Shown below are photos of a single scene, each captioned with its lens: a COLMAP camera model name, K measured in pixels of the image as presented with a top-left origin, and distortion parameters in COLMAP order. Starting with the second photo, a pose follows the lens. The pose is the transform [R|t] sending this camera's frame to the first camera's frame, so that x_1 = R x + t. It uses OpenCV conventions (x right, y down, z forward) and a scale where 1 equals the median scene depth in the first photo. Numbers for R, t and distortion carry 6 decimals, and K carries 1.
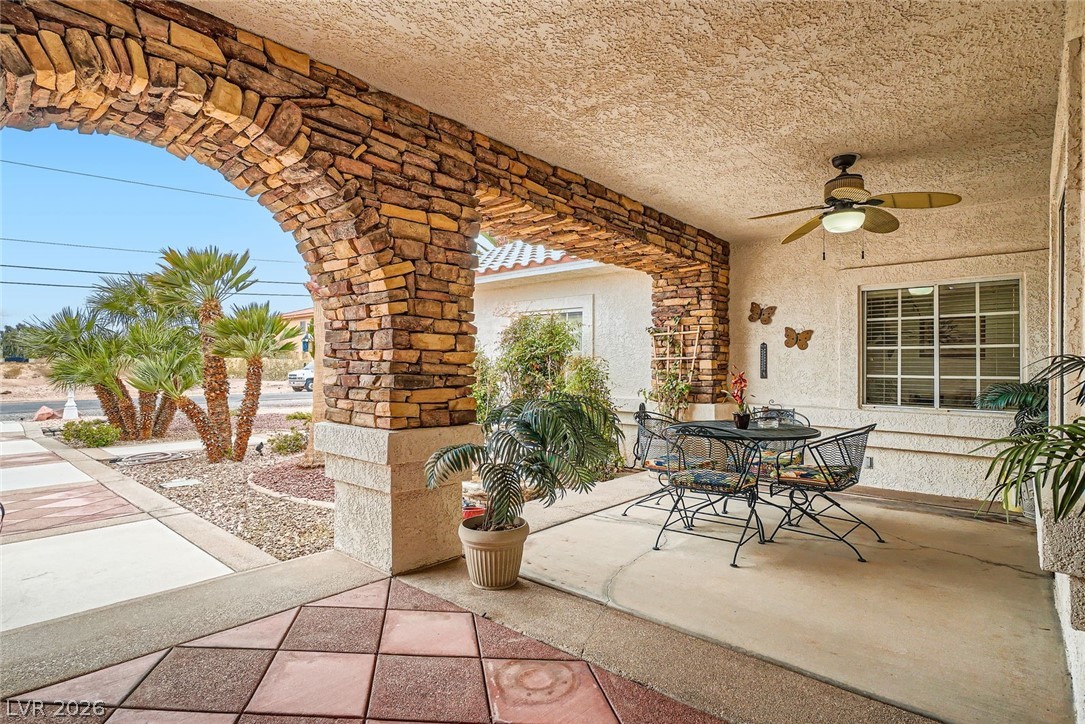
lens RADIAL K [[550.8, 0, 541.8], [0, 550.8, 367.2], [0, 0, 1]] dist [-0.002341, -0.000225]
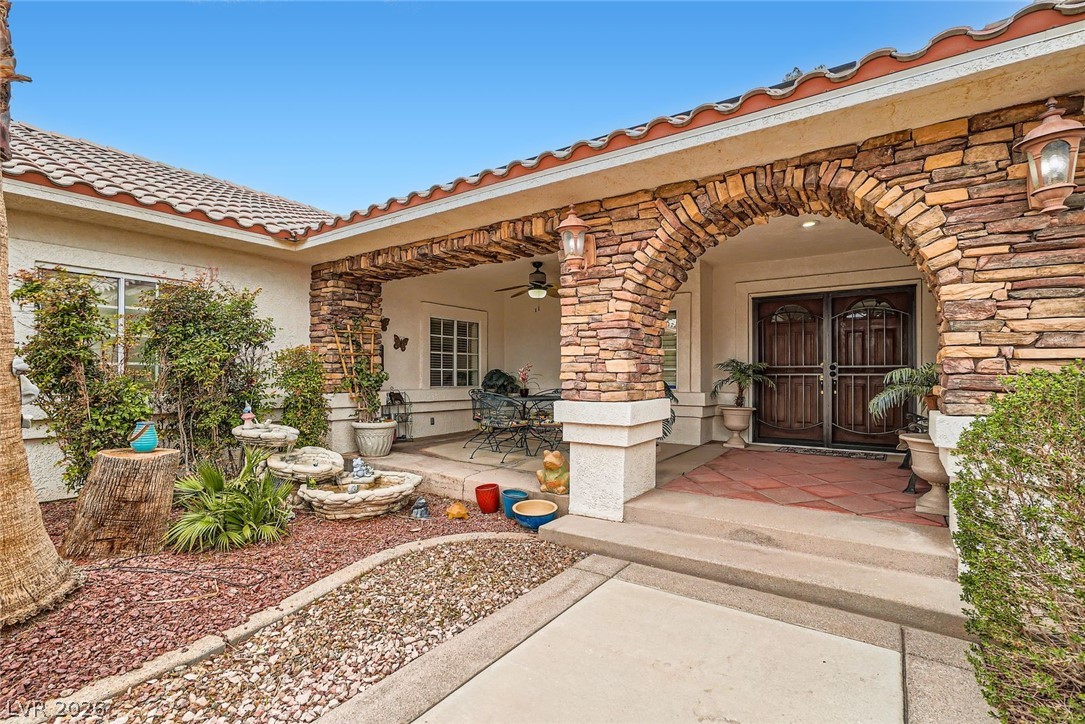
lens RADIAL K [[507.3, 0, 541.0], [0, 507.3, 364.4], [0, 0, 1]] dist [0.000941, 0.000064]
pose [[-0.121266, 0.012630, 0.992540, -0.980814], [-0.009151, 0.999862, -0.013841, 0.019498], [-0.992578, -0.010761, -0.121134, 0.863653]]
